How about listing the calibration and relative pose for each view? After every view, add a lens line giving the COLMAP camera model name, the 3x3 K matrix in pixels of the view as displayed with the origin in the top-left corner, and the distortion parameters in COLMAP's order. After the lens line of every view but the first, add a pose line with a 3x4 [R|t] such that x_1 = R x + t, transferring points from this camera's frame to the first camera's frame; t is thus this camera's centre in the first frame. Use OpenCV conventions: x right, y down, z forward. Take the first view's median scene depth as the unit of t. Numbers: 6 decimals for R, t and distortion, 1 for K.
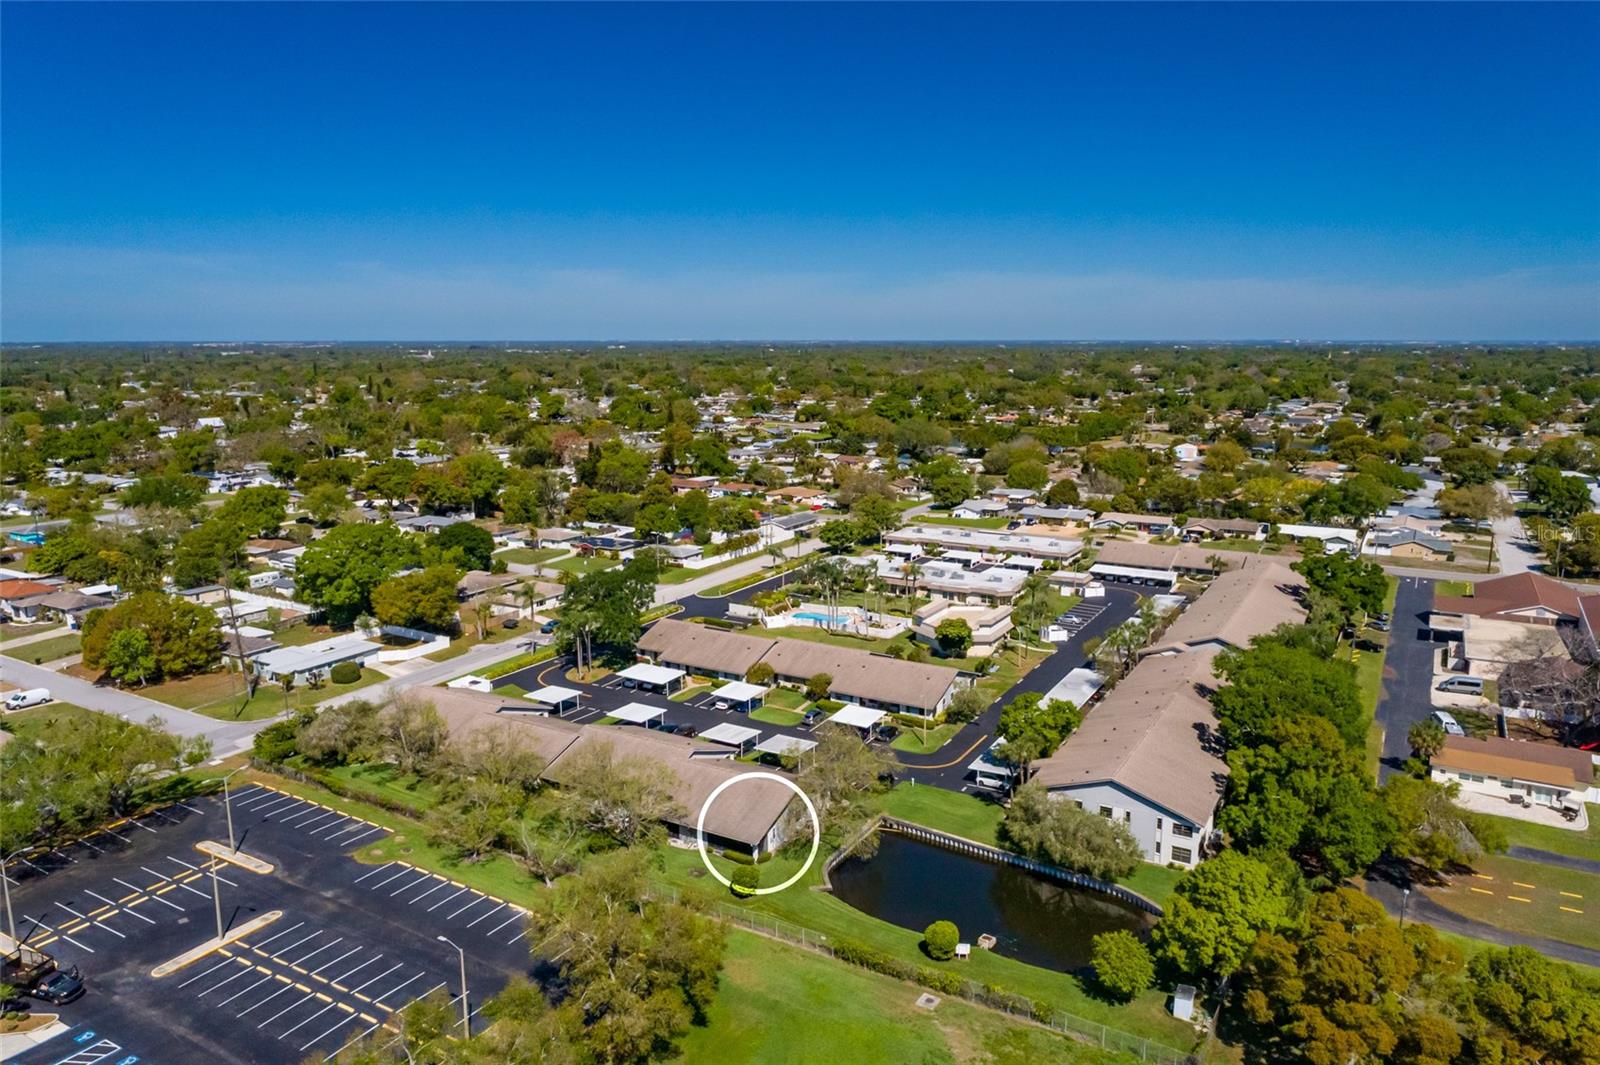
lens RADIAL K [[1105.7, 0, 800.0], [0, 1105.7, 532.5], [0, 0, 1]] dist [-0.006159, 0.014558]
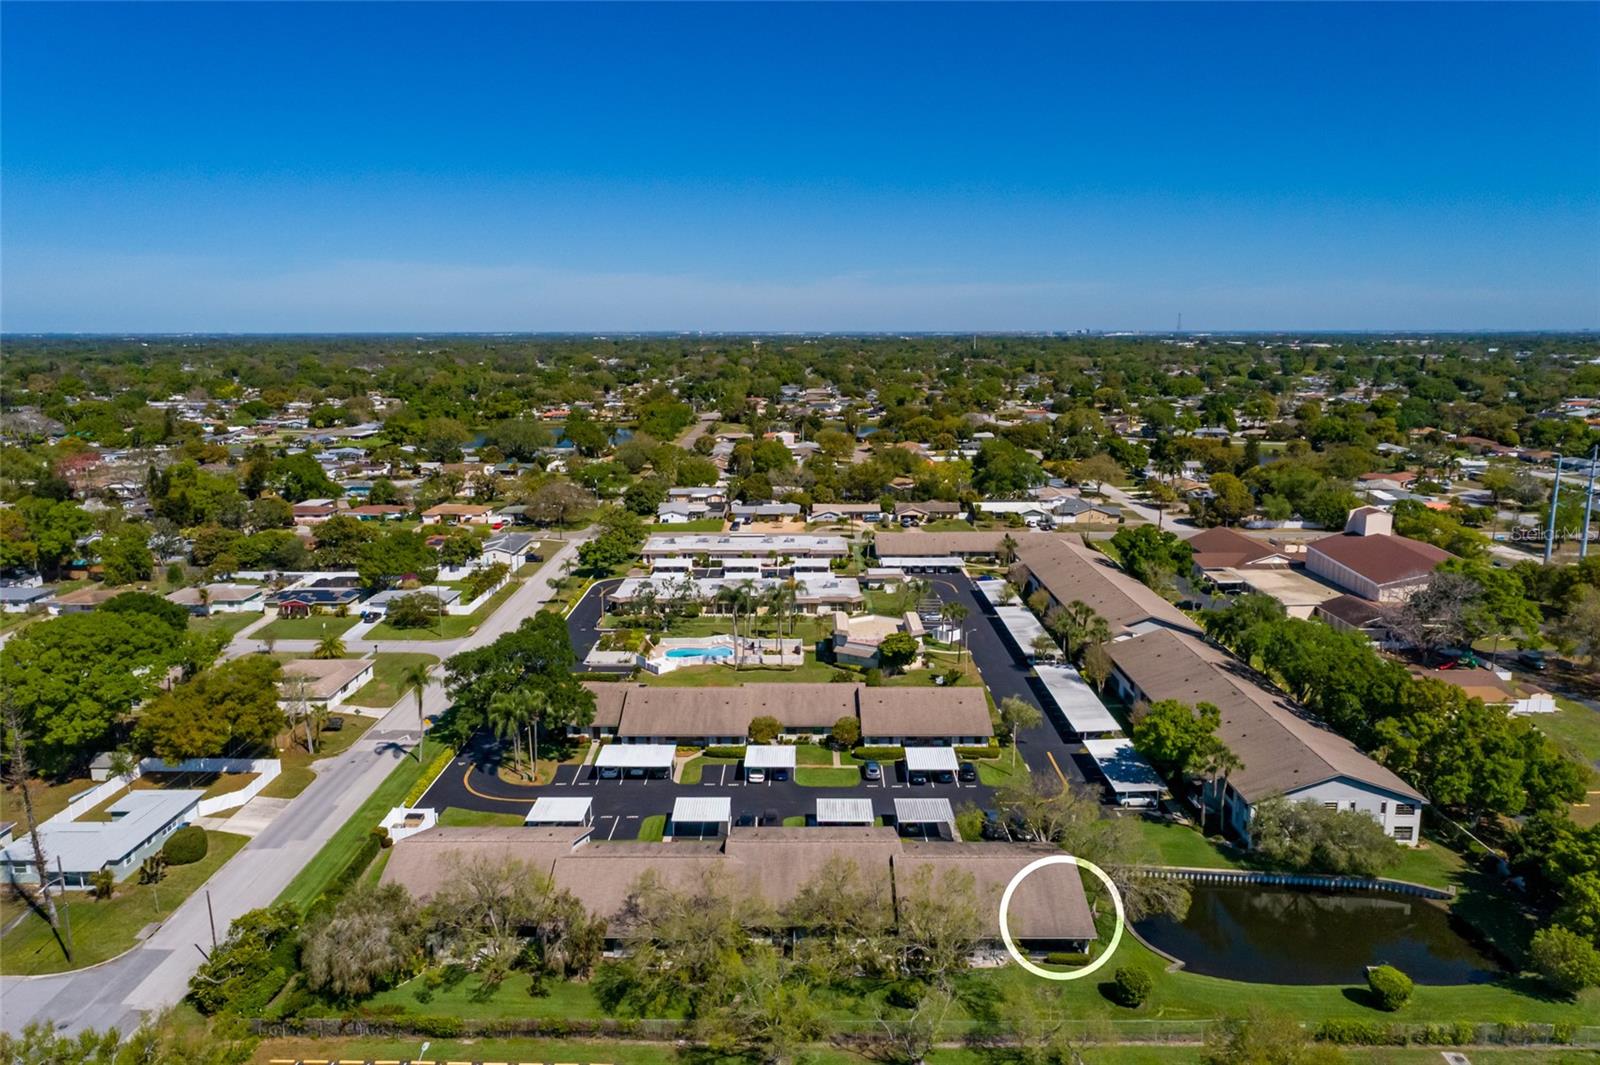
lens RADIAL K [[1105.7, 0, 800.0], [0, 1105.7, 532.5], [0, 0, 1]] dist [-0.006159, 0.014558]
pose [[0.860833, -0.092354, 0.500437, -0.414591], [0.089030, 0.995559, 0.030581, -0.043833], [-0.501039, 0.018229, 0.865233, 0.261646]]
